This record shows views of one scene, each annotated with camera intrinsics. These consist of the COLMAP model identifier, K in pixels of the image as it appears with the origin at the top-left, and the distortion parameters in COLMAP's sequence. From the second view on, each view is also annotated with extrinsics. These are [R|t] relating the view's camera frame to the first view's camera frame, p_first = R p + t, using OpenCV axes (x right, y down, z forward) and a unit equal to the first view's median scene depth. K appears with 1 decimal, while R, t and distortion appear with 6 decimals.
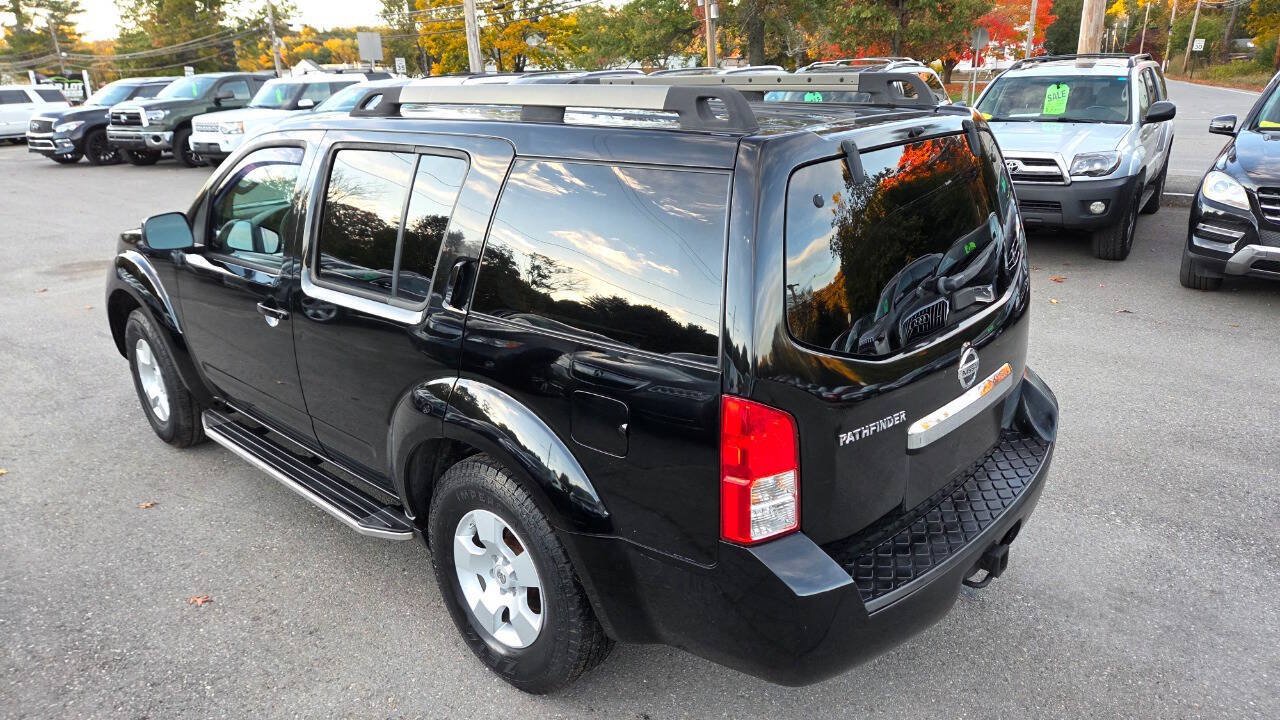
lens RADIAL K [[848.9, 0, 646.3], [0, 848.9, 360.8], [0, 0, 1]] dist [0.071785, -0.059497]
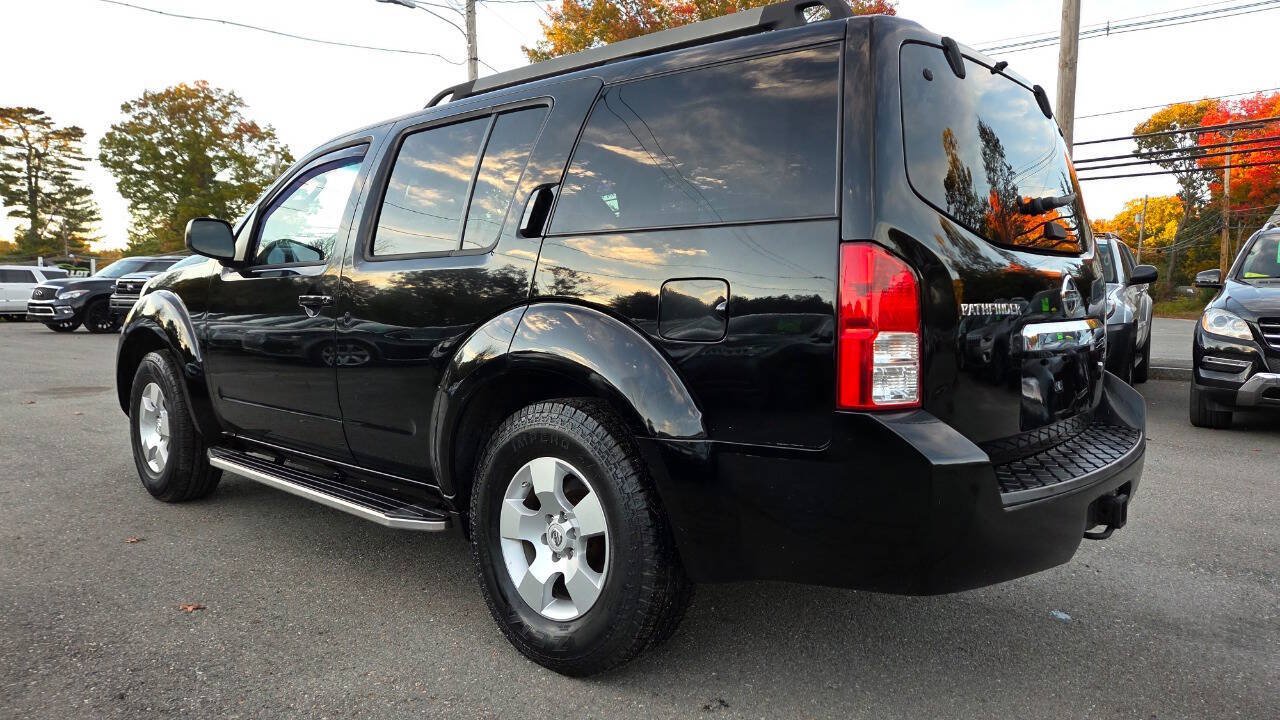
lens RADIAL K [[848.0, 0, 647.2], [0, 848.0, 352.2], [0, 0, 1]] dist [0.075379, -0.061241]
pose [[0.999104, 0.034981, 0.023823, -0.086677], [-0.027741, 0.966389, -0.255584, 0.244648], [-0.031963, 0.254694, 0.966493, 0.074276]]
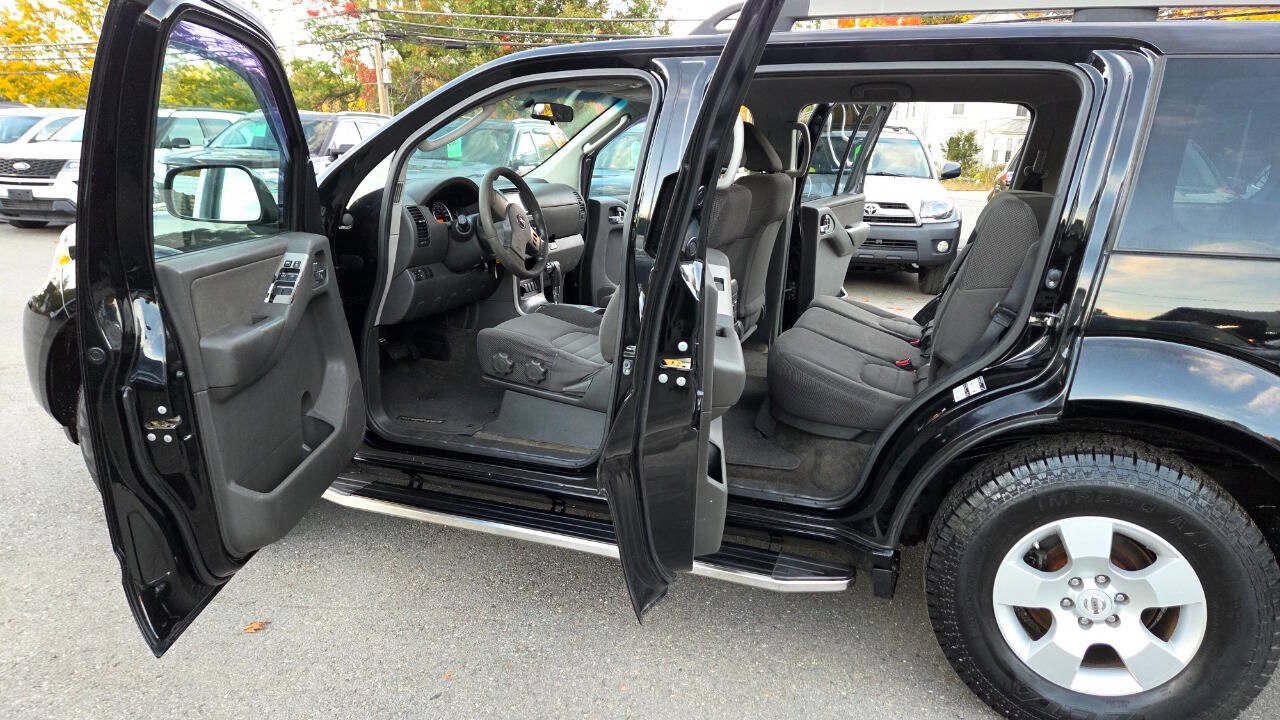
lens RADIAL K [[851.8, 0, 631.3], [0, 851.8, 357.6], [0, 0, 1]] dist [0.071670, -0.059910]
pose [[0.919891, -0.037086, 0.390416, -0.713266], [0.072463, 0.994450, -0.076273, 0.052448], [-0.385420, 0.098454, 0.917474, 0.356902]]
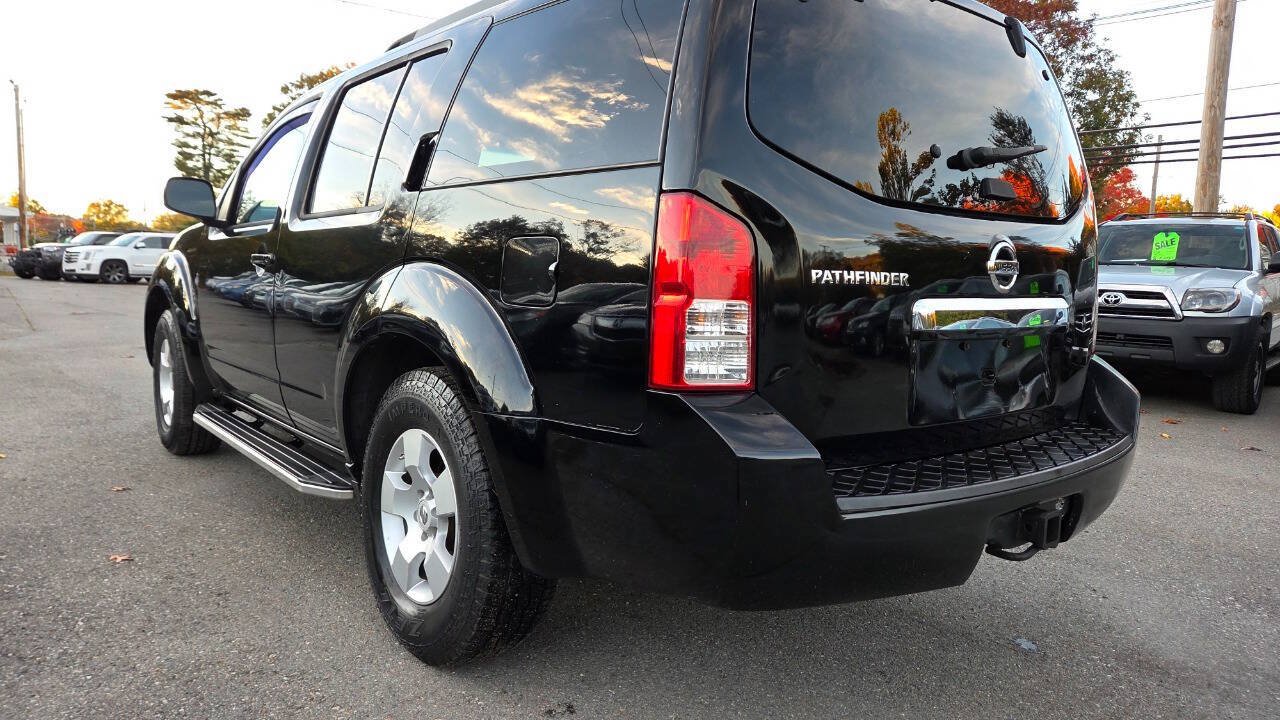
lens RADIAL K [[851.8, 0, 631.3], [0, 851.8, 357.6], [0, 0, 1]] dist [0.071670, -0.059910]
pose [[0.988312, 0.074623, -0.132929, 0.109189], [-0.102448, 0.970852, -0.216681, 0.222540], [0.112885, 0.227767, 0.967150, 0.152062]]
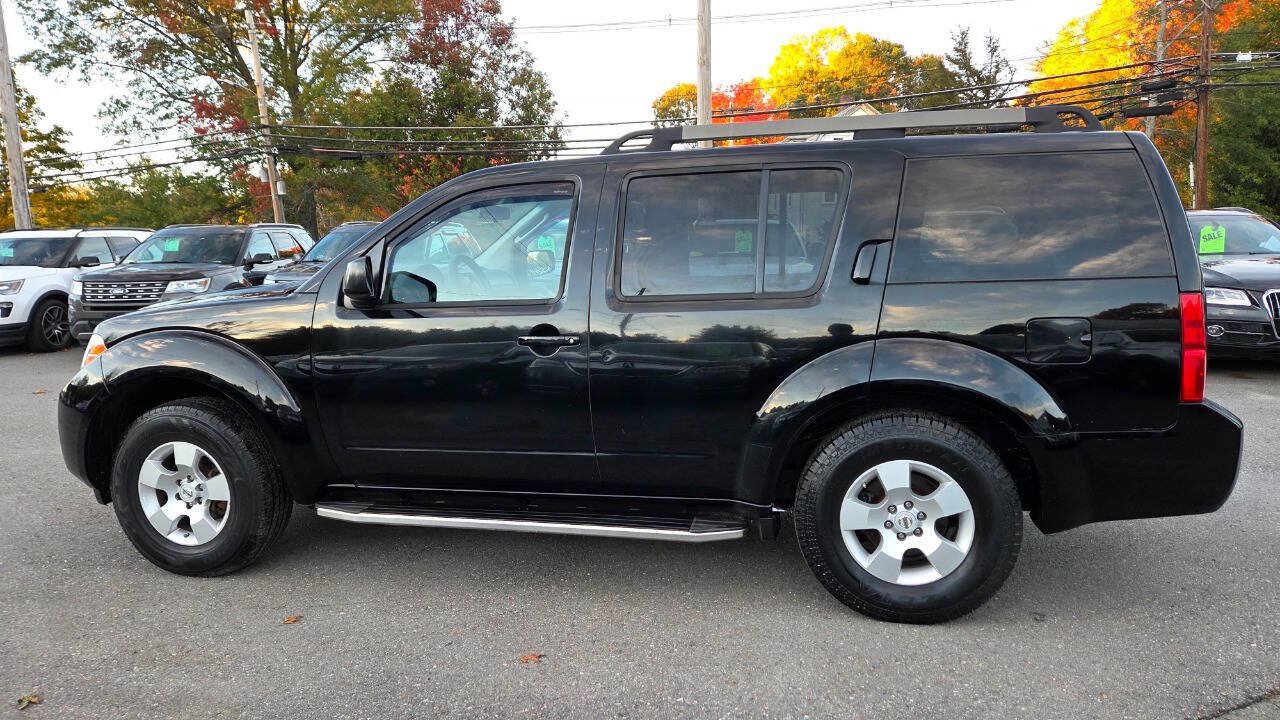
lens RADIAL K [[851.8, 0, 631.3], [0, 851.8, 357.6], [0, 0, 1]] dist [0.071670, -0.059910]
pose [[0.868010, -0.054336, 0.493565, -0.868276], [0.157040, 0.973014, -0.169061, 0.148922], [-0.471060, 0.224257, 0.853119, 0.129396]]
